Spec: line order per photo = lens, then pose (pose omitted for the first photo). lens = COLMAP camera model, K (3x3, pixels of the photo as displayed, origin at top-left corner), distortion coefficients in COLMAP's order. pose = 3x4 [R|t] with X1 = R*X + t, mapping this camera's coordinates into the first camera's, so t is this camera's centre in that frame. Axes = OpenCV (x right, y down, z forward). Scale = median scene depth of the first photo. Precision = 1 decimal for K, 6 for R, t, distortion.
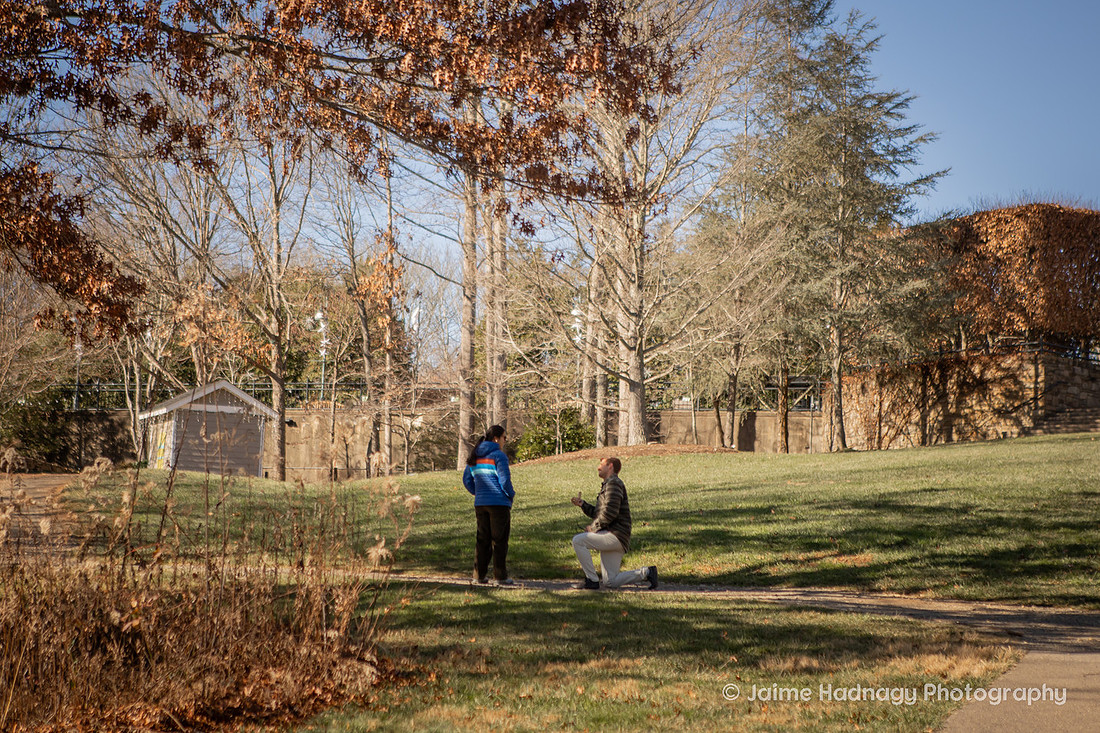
lens RADIAL K [[2515.4, 0, 530.4], [0, 2515.4, 317.5], [0, 0, 1]] dist [0.213858, 0.000000]
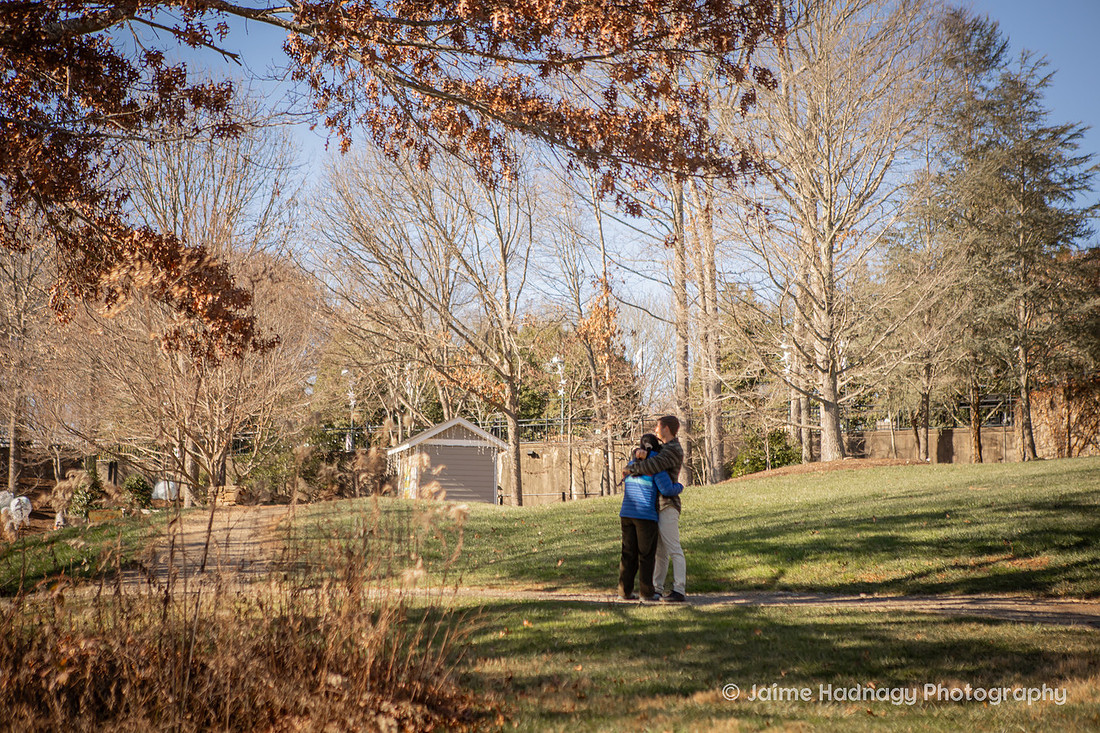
lens RADIAL K [[2094.2, 0, 552.3], [0, 2094.2, 358.3], [0, 0, 1]] dist [0.167842, 0.000000]
pose [[0.993679, -0.042370, -0.103958, 0.015780], [0.041768, 0.999096, -0.007957, 0.007983], [0.104201, 0.003564, 0.994550, 0.085559]]
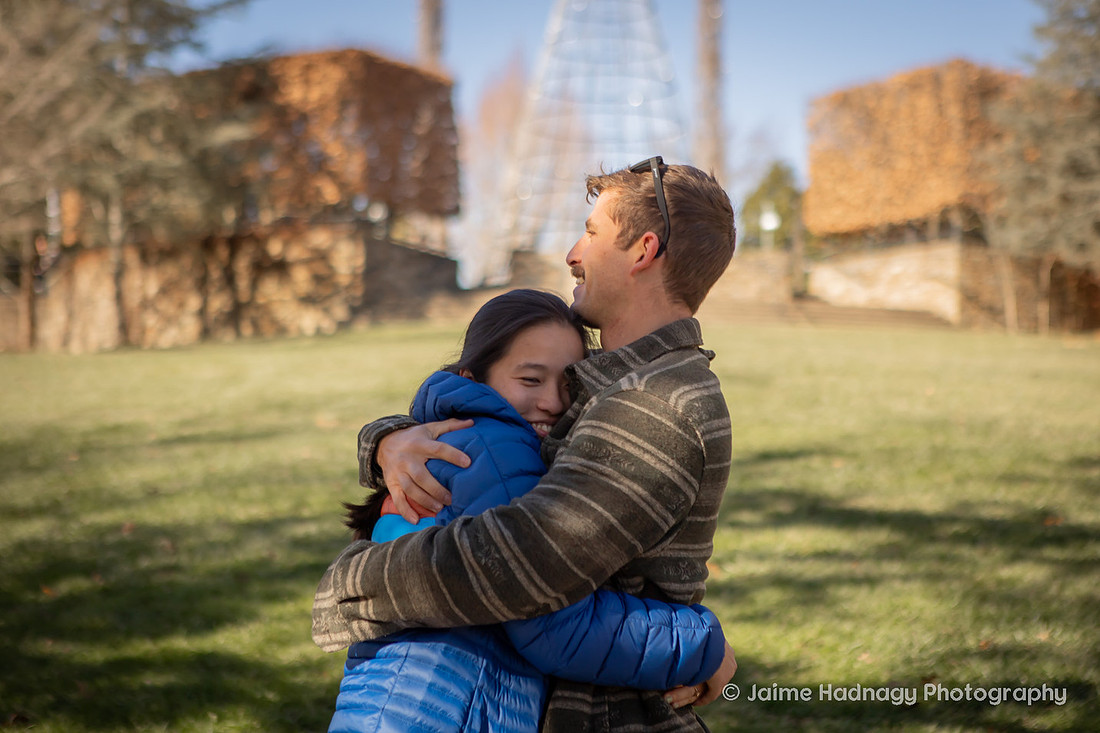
lens RADIAL K [[2089.6, 0, 582.5], [0, 2089.6, 365.9], [0, 0, 1]] dist [0.103429, 0.000000]
pose [[0.909273, 0.003491, 0.416186, -0.015770], [-0.030928, 0.997767, 0.059202, 0.016198], [-0.415050, -0.066703, 0.907350, 0.357679]]
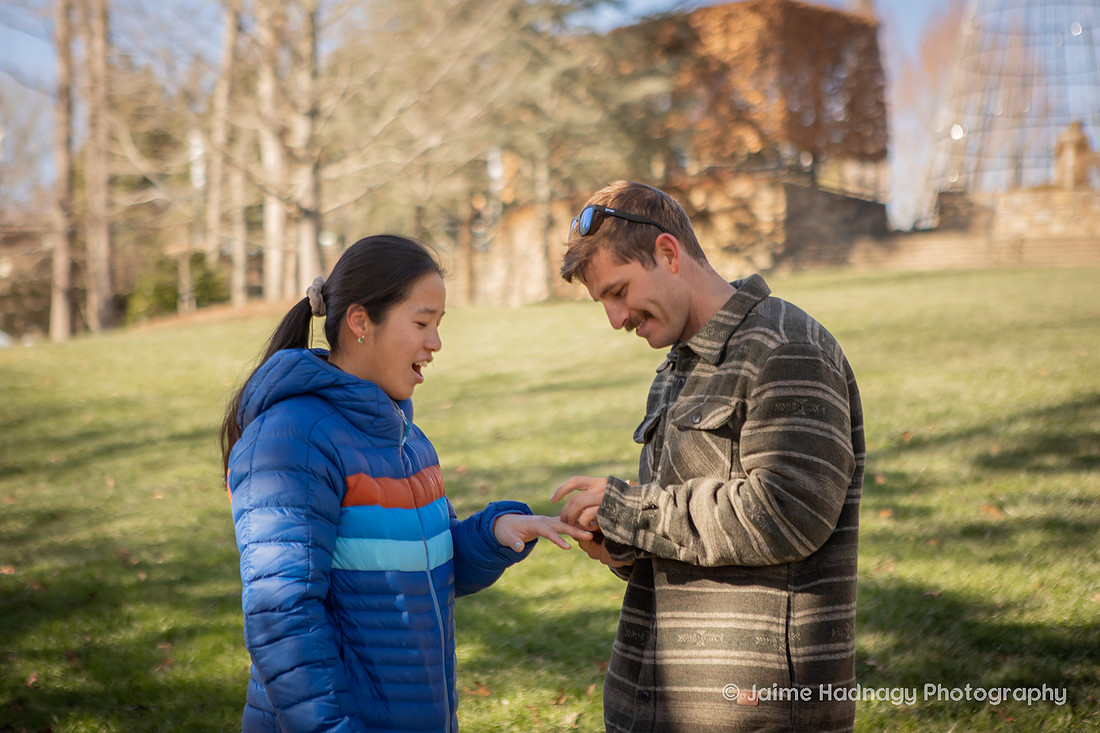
lens RADIAL K [[2094.2, 0, 537.8], [0, 2094.2, 337.1], [0, 0, 1]] dist [0.167842, 0.000000]
pose [[0.981027, -0.016560, 0.193161, -0.008793], [0.002322, 0.997277, 0.073705, 0.015822], [-0.193855, -0.071858, 0.978395, 0.351072]]
